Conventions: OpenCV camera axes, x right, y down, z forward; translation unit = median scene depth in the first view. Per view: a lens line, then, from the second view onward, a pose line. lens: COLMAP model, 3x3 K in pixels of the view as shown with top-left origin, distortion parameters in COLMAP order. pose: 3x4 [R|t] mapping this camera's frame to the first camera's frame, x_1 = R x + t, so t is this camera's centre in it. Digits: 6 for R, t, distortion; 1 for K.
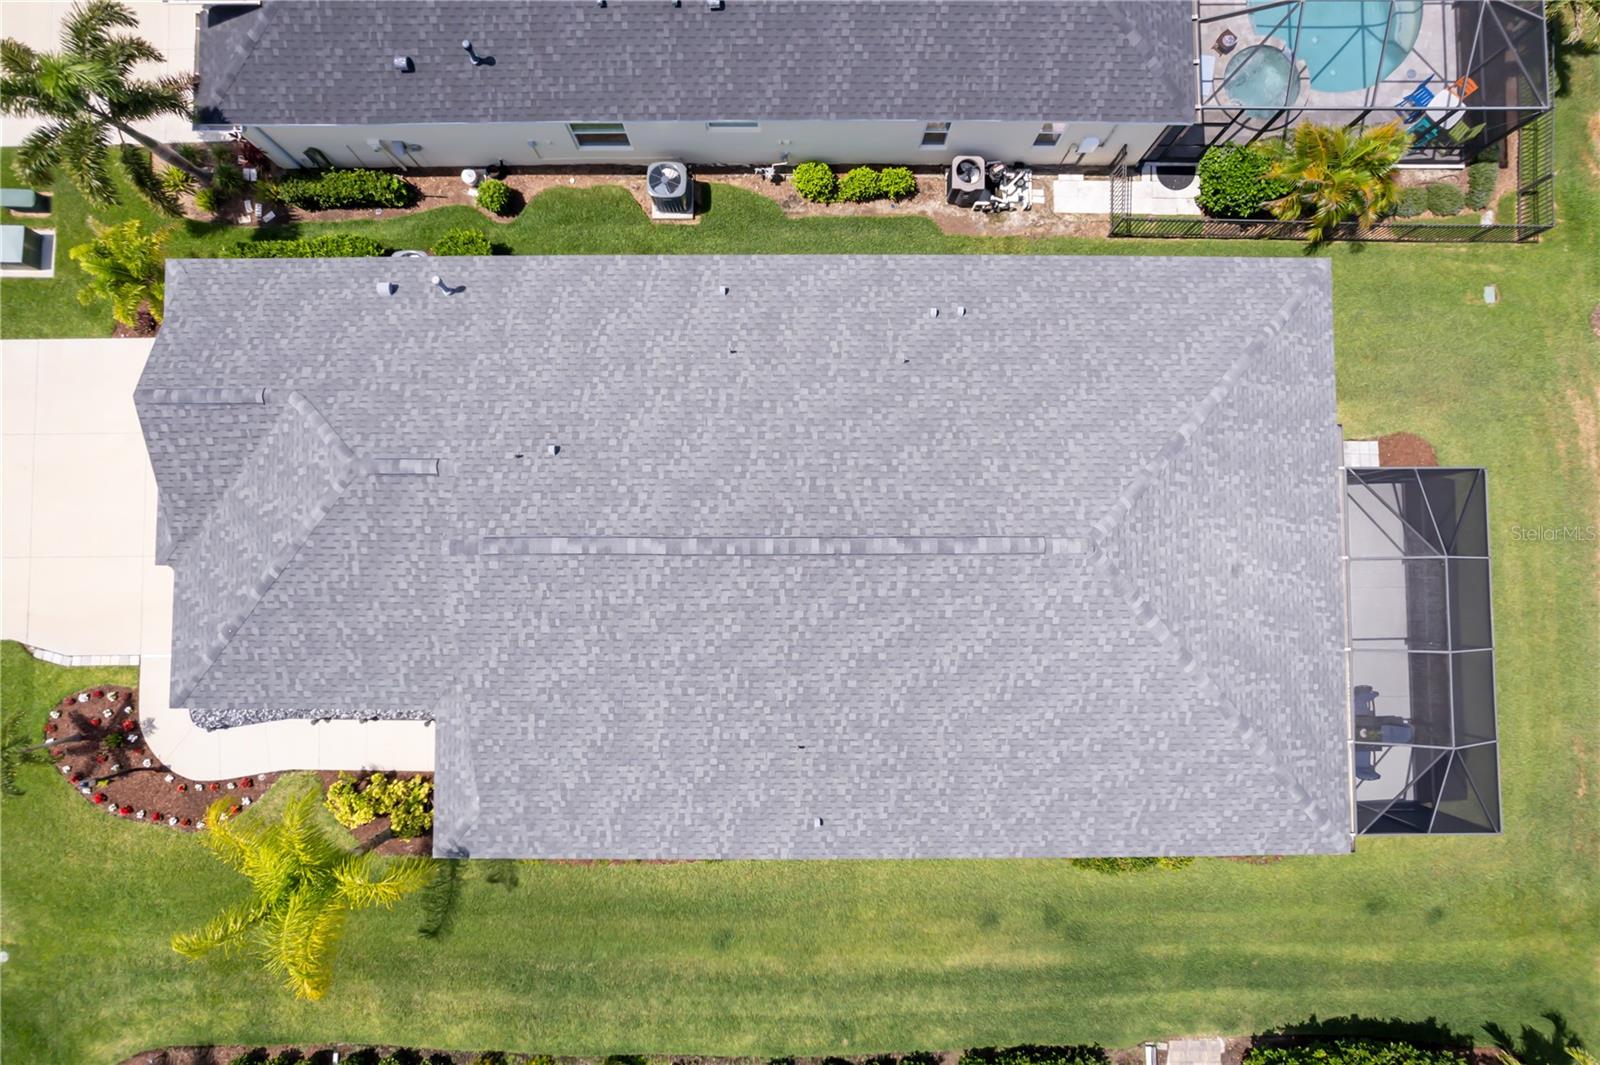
lens RADIAL K [[1019.0, 0, 795.1], [0, 1019.0, 540.1], [0, 0, 1]] dist [-0.075237, 0.070429]
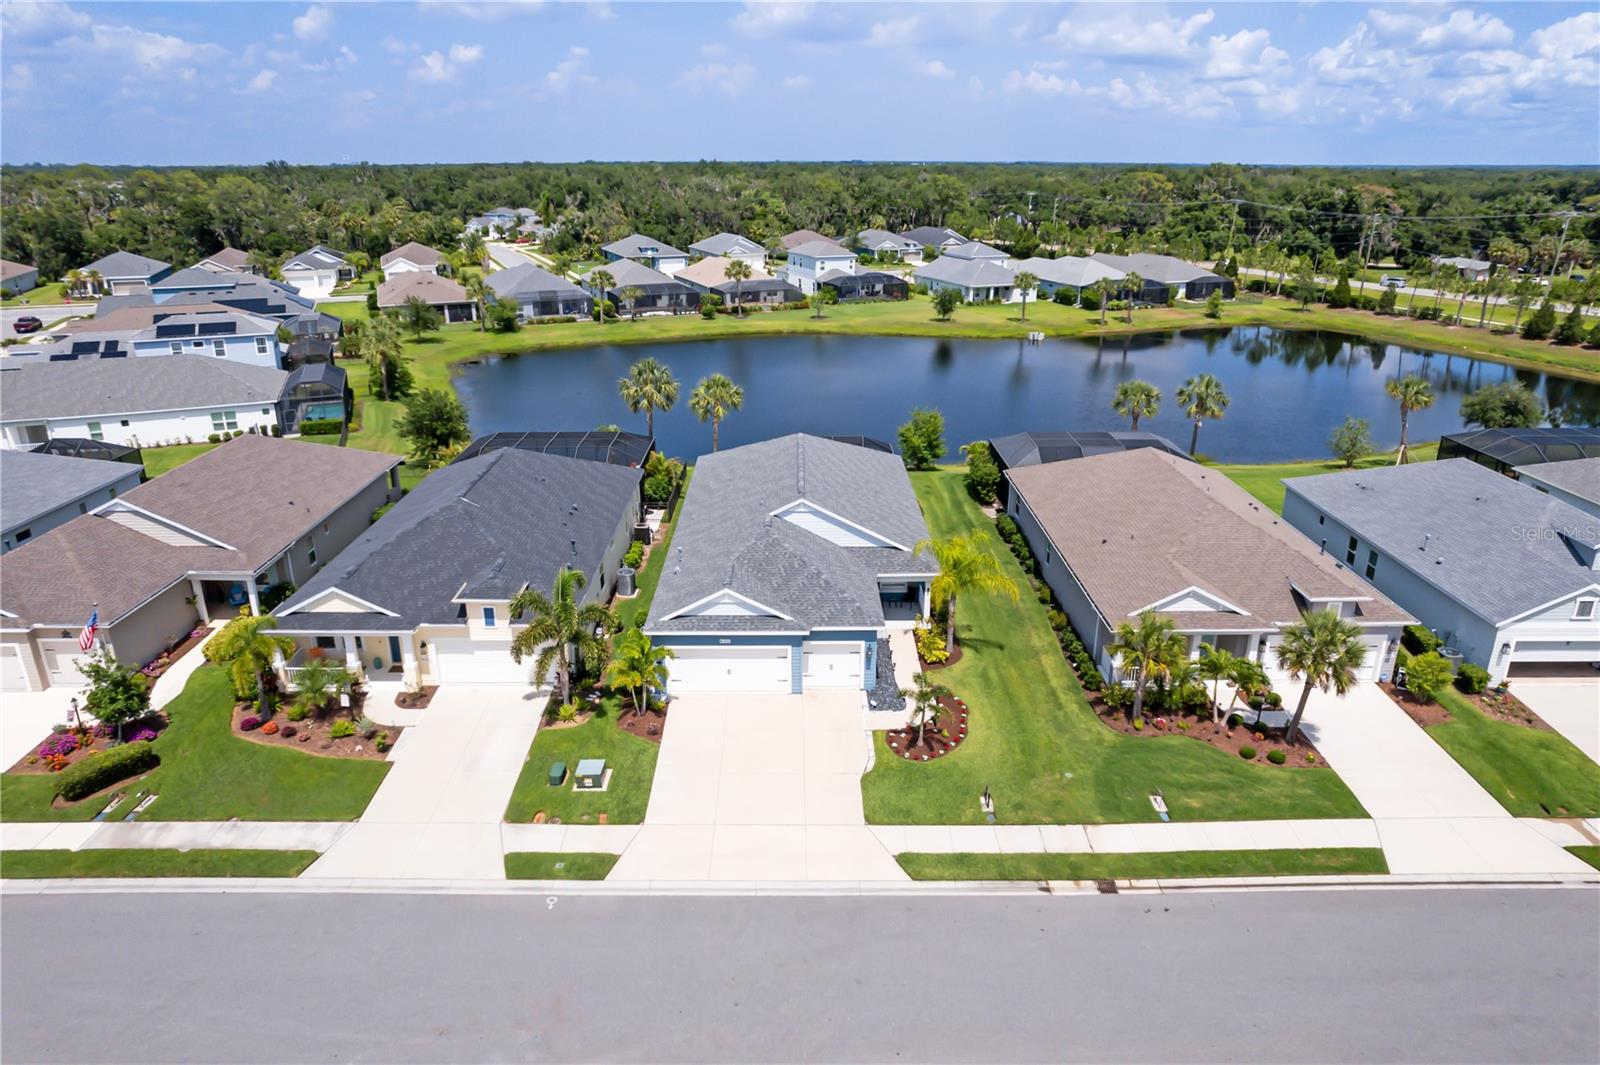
lens RADIAL K [[1025.5, 0, 804.8], [0, 1025.5, 531.6], [0, 0, 1]] dist [-0.074383, 0.068157]
pose [[-0.007940, -0.344022, 0.938928, -2.091524], [0.998629, 0.045861, 0.025248, -0.036748], [-0.051746, 0.937841, 0.343186, 0.152163]]
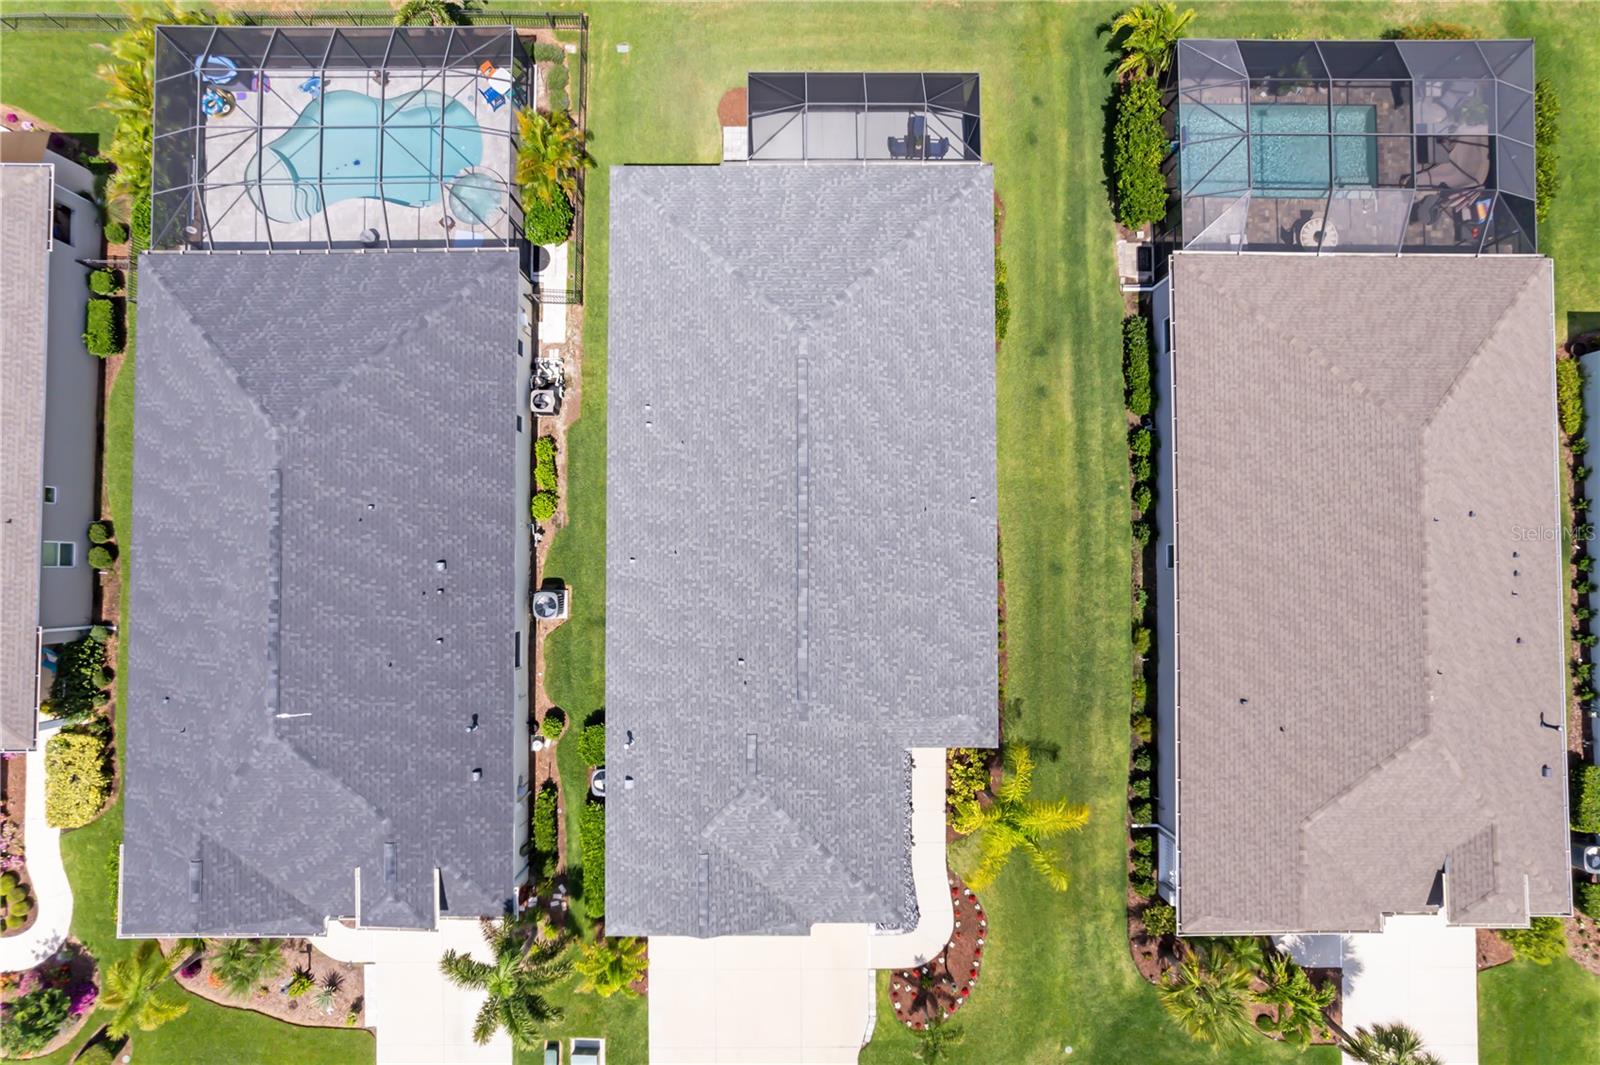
lens RADIAL K [[1025.5, 0, 804.8], [0, 1025.5, 531.6], [0, 0, 1]] dist [-0.074383, 0.068157]
pose [[0.001101, -0.999230, 0.039232, -0.076961], [0.998281, 0.003397, 0.058516, -0.067221], [-0.058604, 0.039101, 0.997515, -0.500198]]
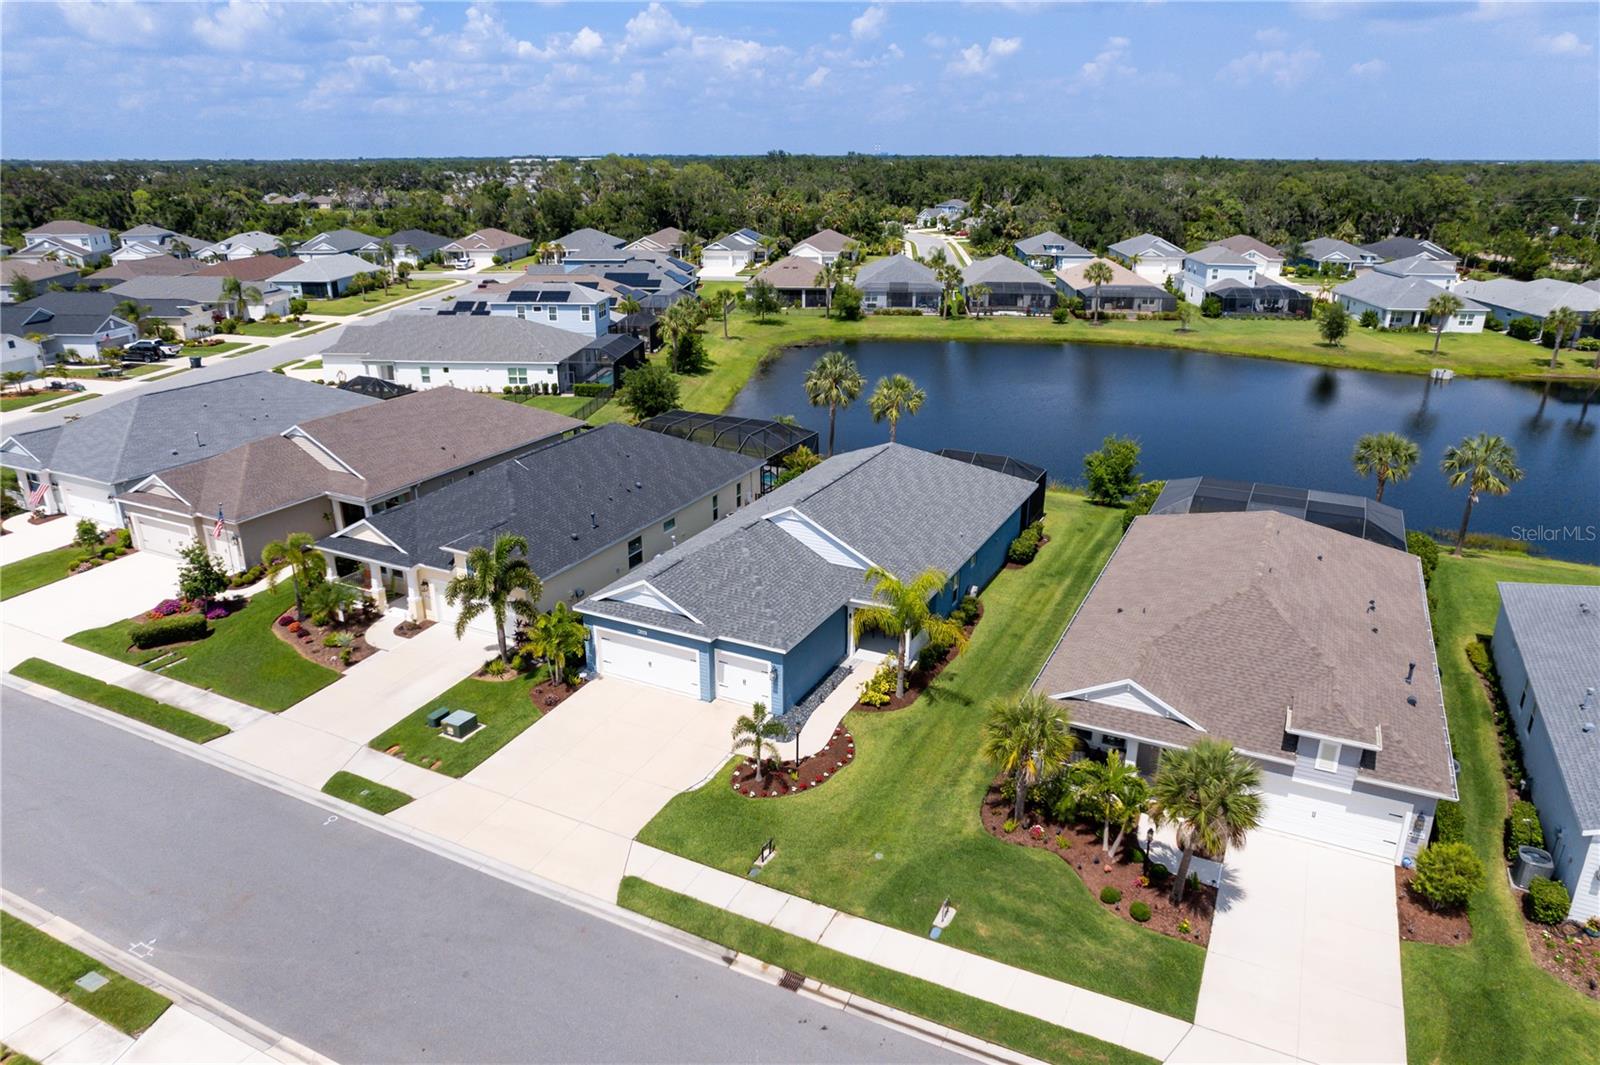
lens RADIAL K [[1051.8, 0, 800.0], [0, 1051.8, 532.5], [0, 0, 1]] dist [-0.075402, 0.063581]
pose [[0.448787, -0.306130, 0.839568, -1.848632], [0.892472, 0.201533, -0.403582, 0.786827], [-0.045652, 0.930413, 0.363658, 0.114390]]
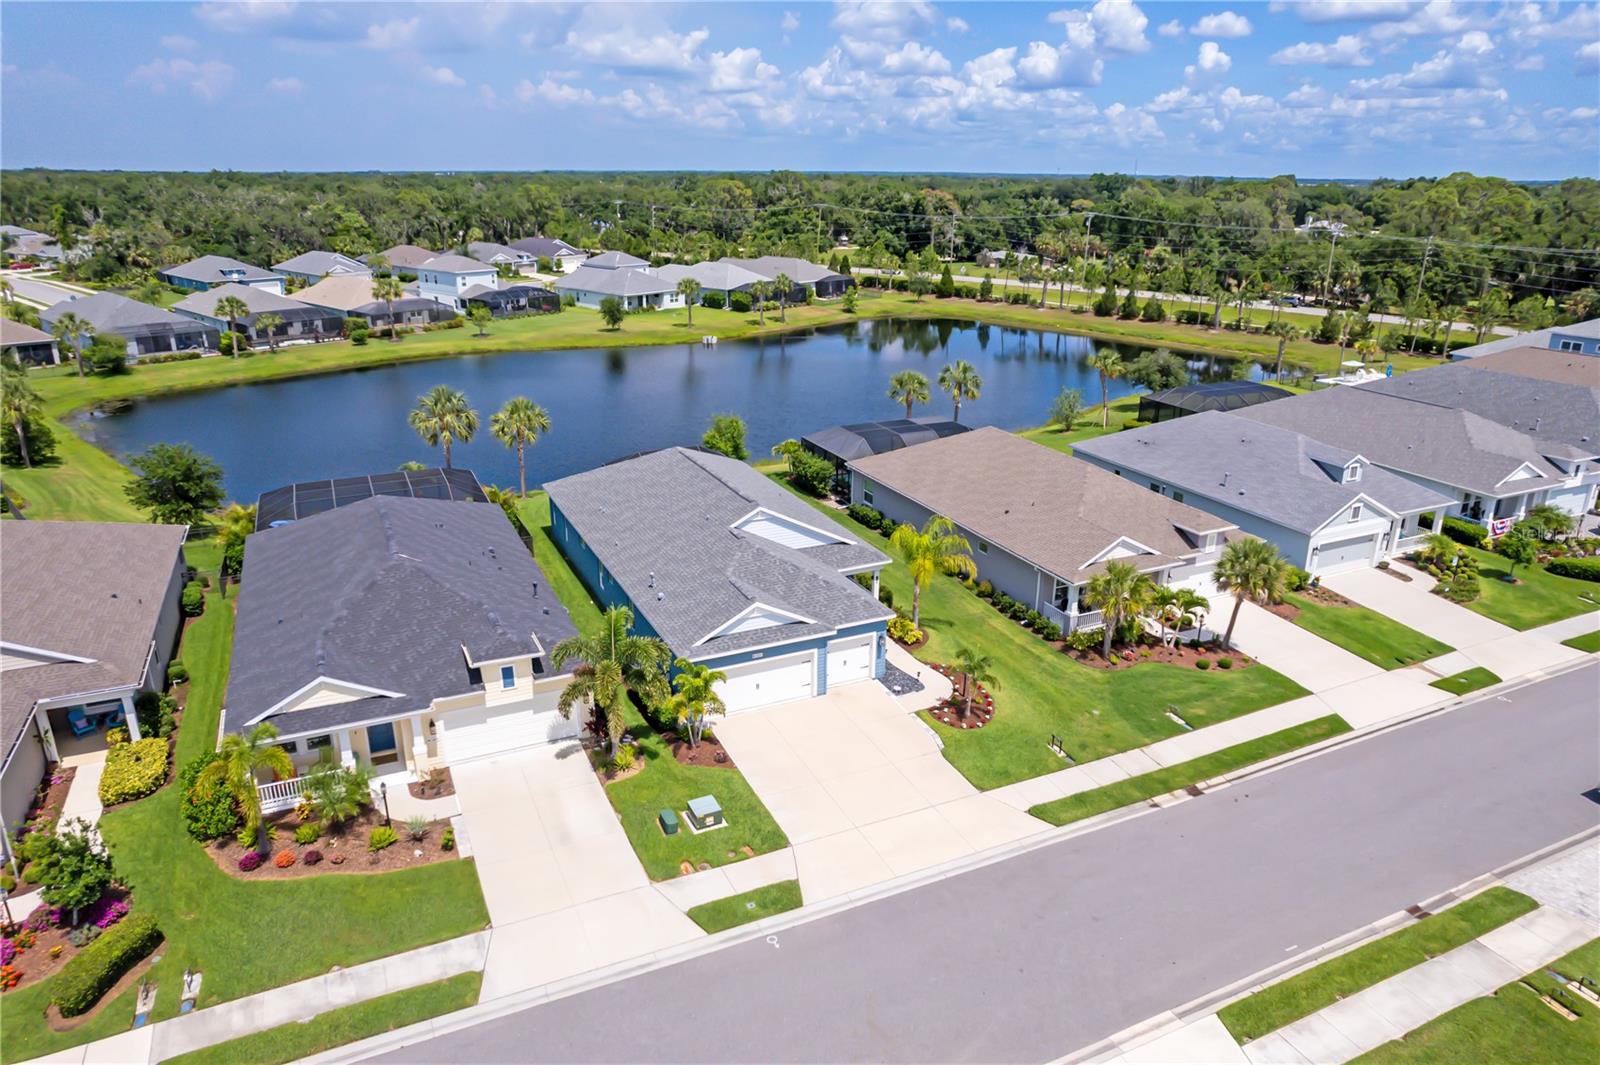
lens RADIAL K [[1025.5, 0, 804.8], [0, 1025.5, 531.6], [0, 0, 1]] dist [-0.074383, 0.068157]
pose [[-0.427270, -0.306171, 0.850706, -1.960223], [0.902490, -0.087885, 0.421649, -0.741530], [-0.054332, 0.947911, 0.313867, 0.186880]]
